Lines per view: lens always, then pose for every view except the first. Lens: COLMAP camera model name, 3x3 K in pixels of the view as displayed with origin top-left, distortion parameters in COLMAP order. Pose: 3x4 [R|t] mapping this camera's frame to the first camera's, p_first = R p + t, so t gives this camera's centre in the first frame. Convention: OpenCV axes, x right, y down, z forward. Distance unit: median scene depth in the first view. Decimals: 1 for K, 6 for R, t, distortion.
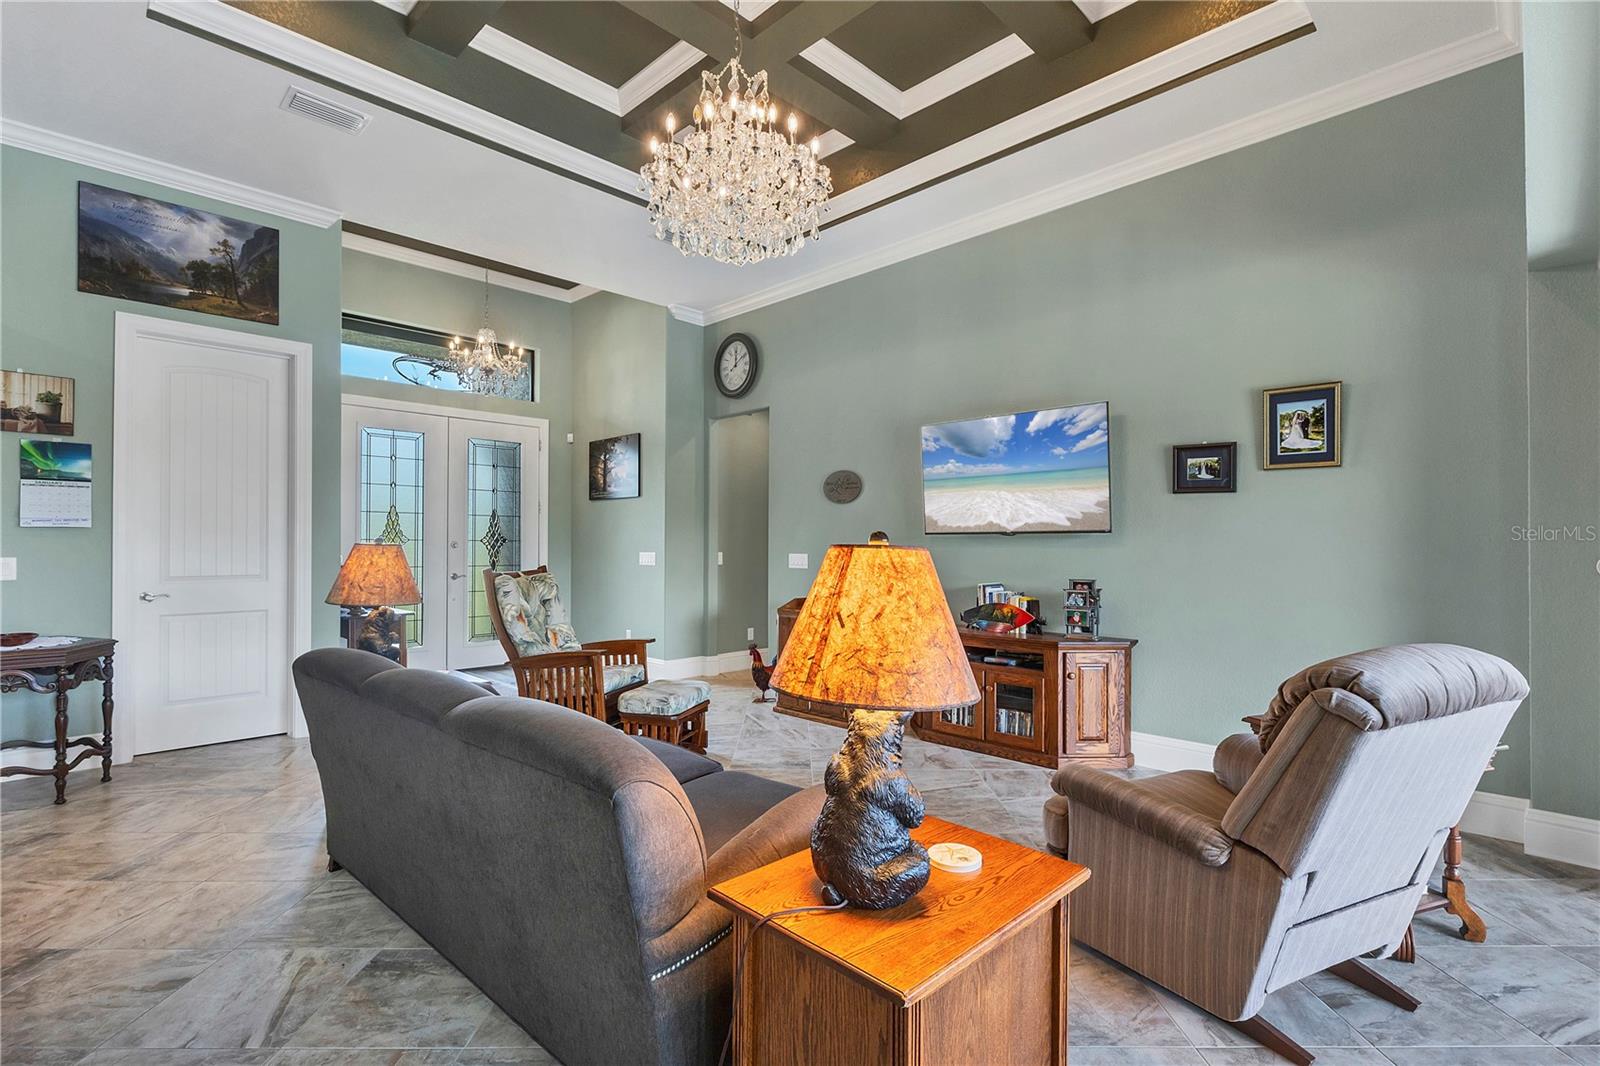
lens RADIAL K [[733.8, 0, 800.0], [0, 733.8, 533.0], [0, 0, 1]] dist [0.000728, -0.000140]
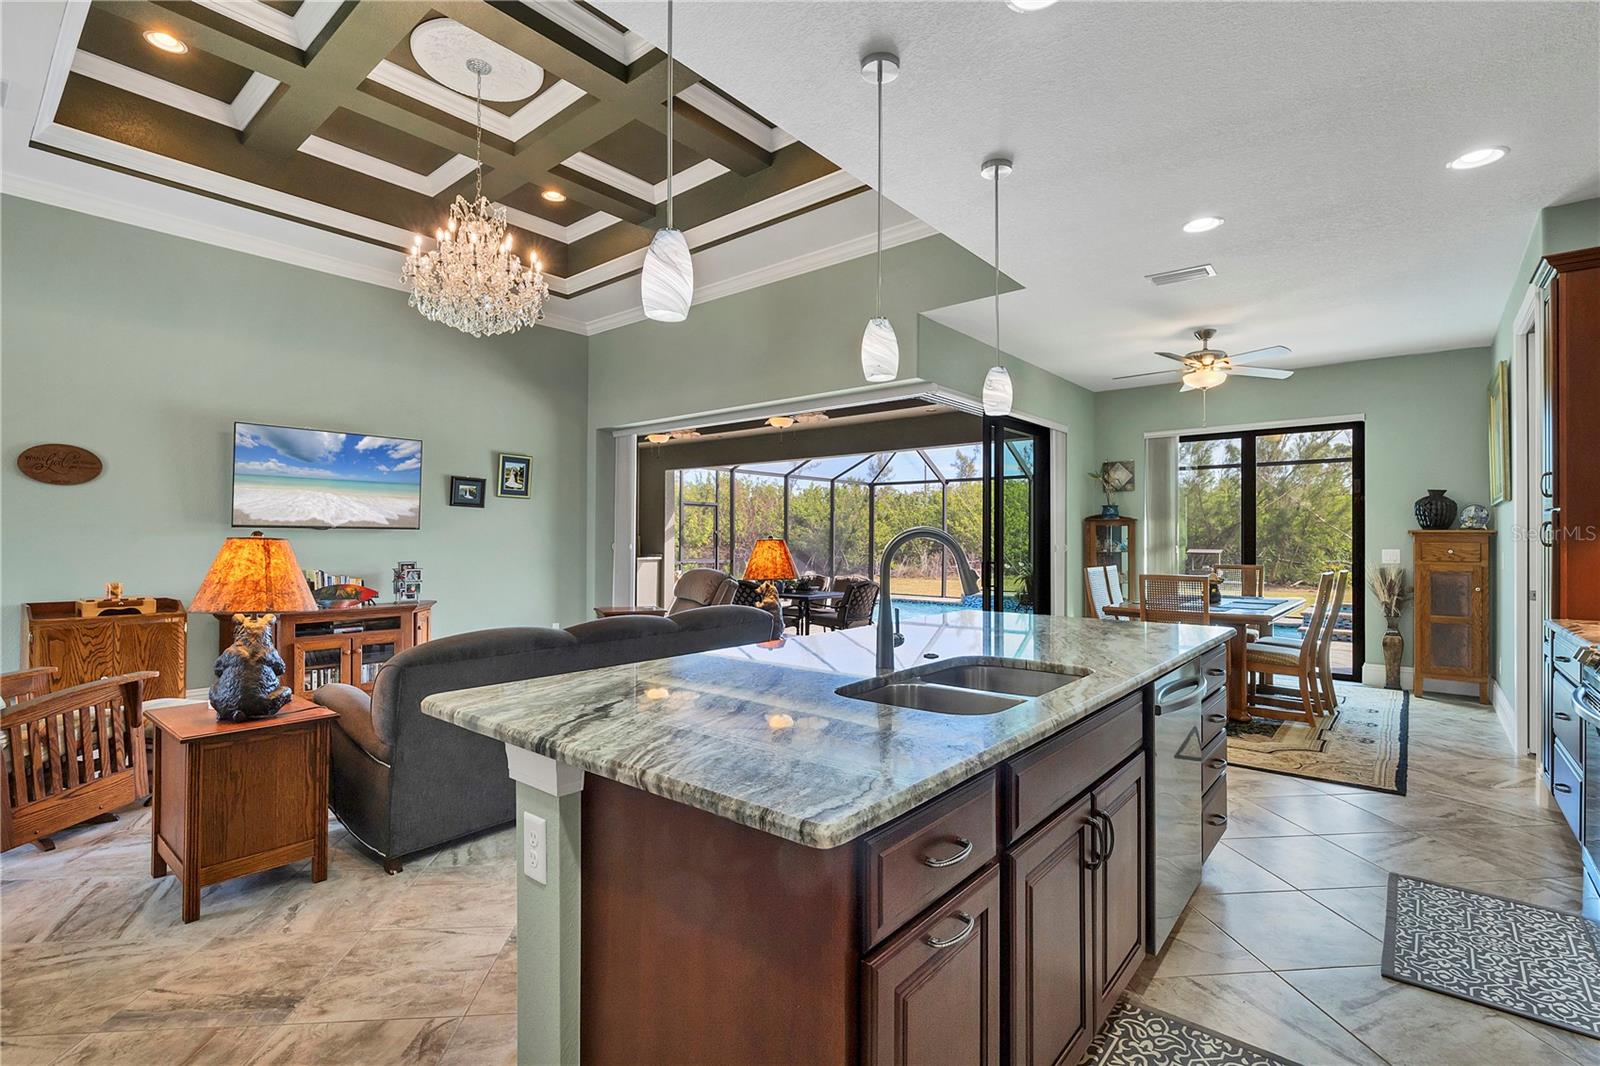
lens RADIAL K [[733.8, 0, 800.0], [0, 733.8, 533.0], [0, 0, 1]] dist [0.000728, -0.000140]
pose [[-0.095928, 0.004642, 0.995377, -1.112814], [-0.021421, 0.999748, -0.006726, 0.000362], [-0.995158, -0.021968, -0.095804, 0.378960]]
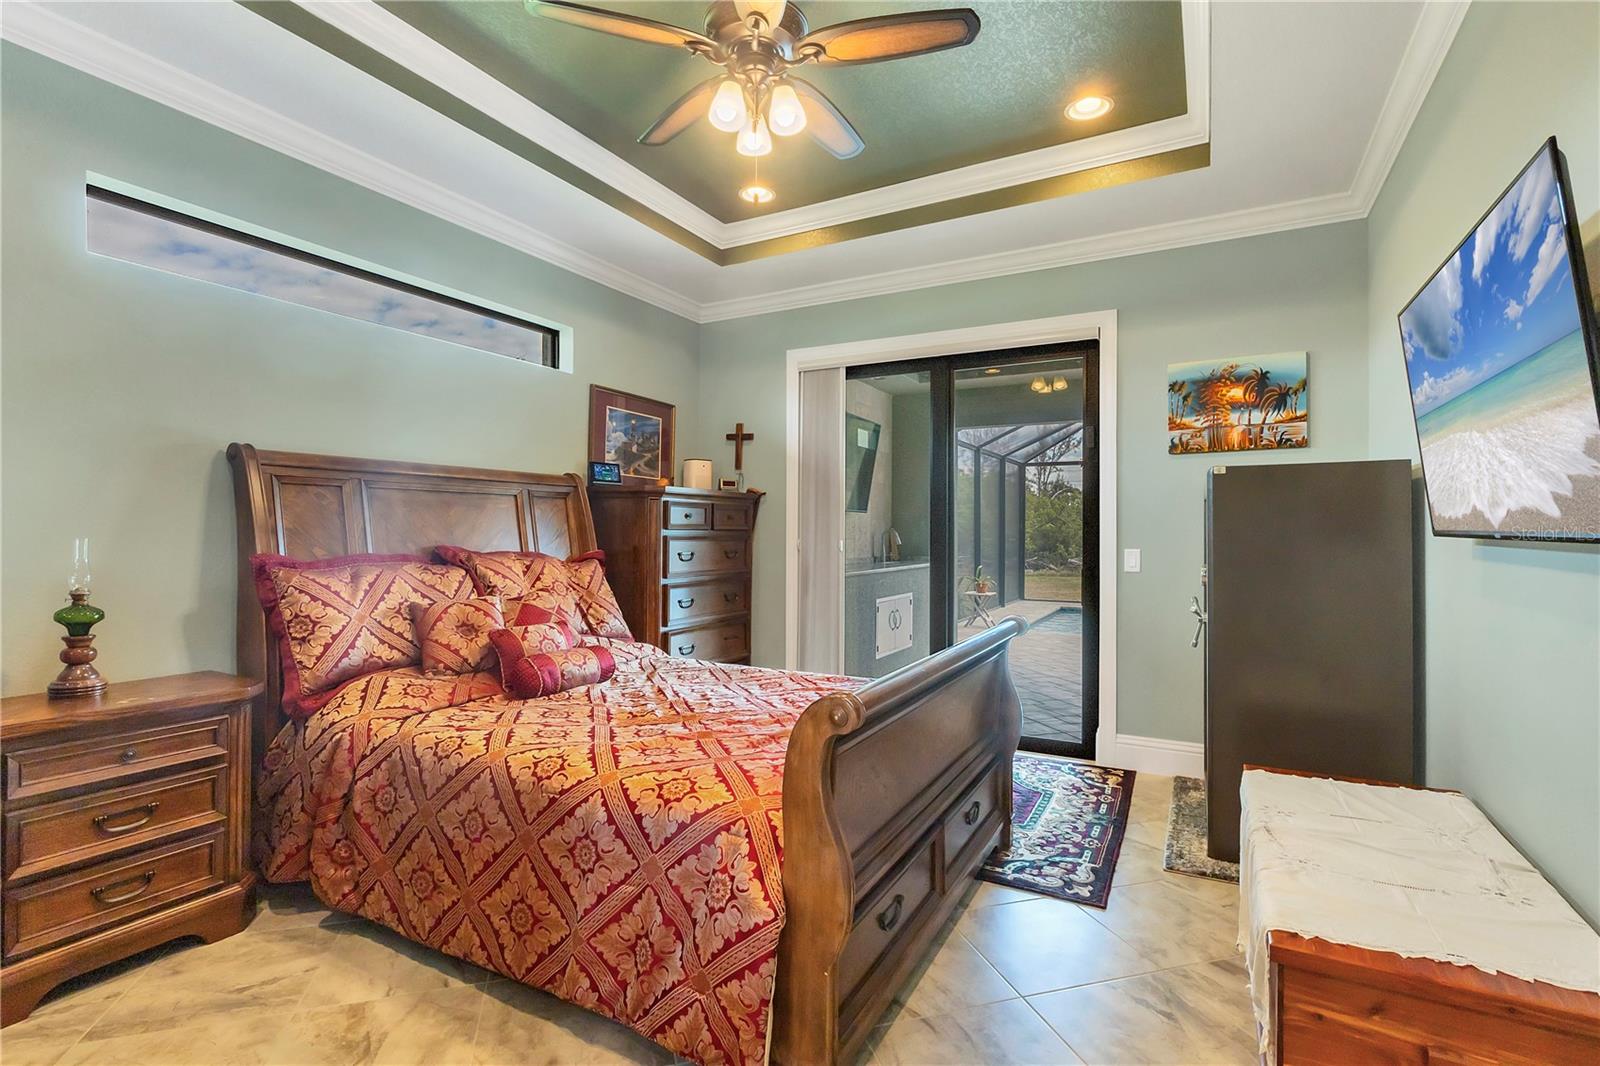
lens RADIAL K [[733.8, 0, 800.0], [0, 733.8, 533.0], [0, 0, 1]] dist [0.000728, -0.000140]
pose [[0.271937, 0.001679, -0.962313, 0.628519], [0.018026, 0.999814, 0.006838, -0.011429], [0.962146, -0.019206, 0.271857, 0.582043]]
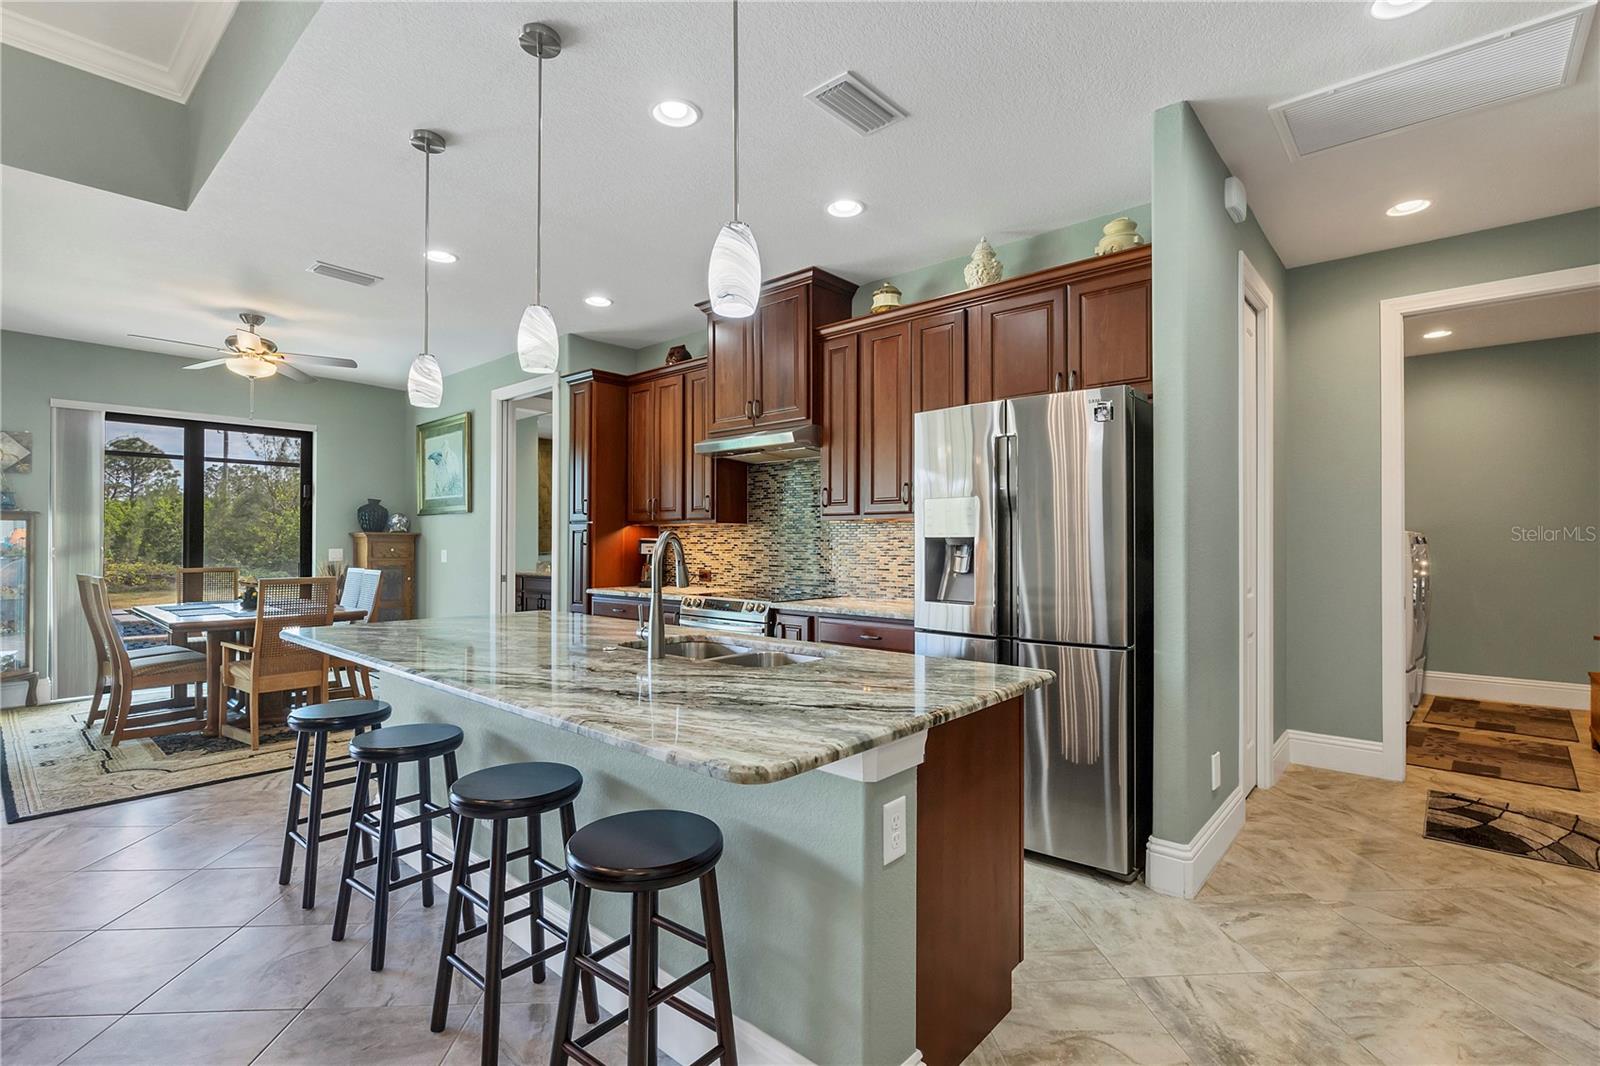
lens RADIAL K [[733.8, 0, 800.0], [0, 733.8, 533.0], [0, 0, 1]] dist [0.000728, -0.000140]
pose [[-0.997775, -0.006792, -0.066318, -0.701380], [-0.004768, 0.999519, -0.030630, 0.009435], [0.066494, -0.030246, -0.997328, 0.819472]]
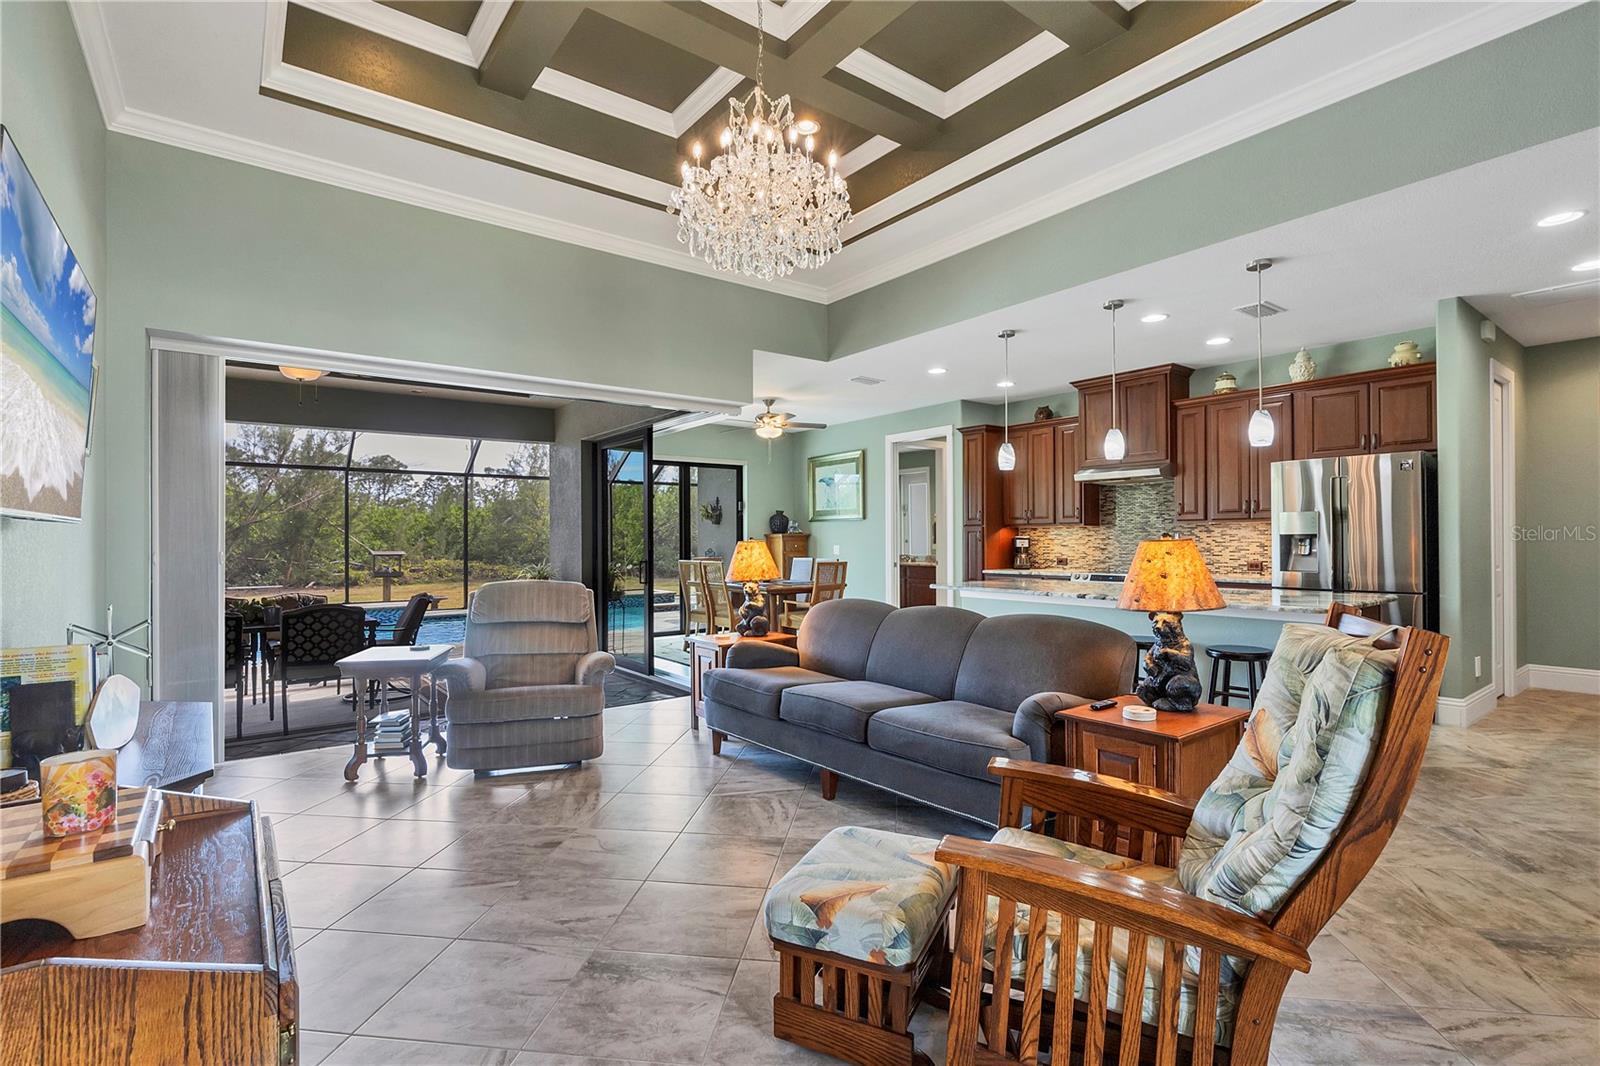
lens RADIAL K [[733.8, 0, 800.0], [0, 733.8, 533.0], [0, 0, 1]] dist [0.000728, -0.000140]
pose [[-0.991072, 0.002741, 0.133297, -0.203008], [-0.000820, 0.999644, -0.026655, 0.023589], [-0.133323, -0.026527, -0.990718, 1.490469]]
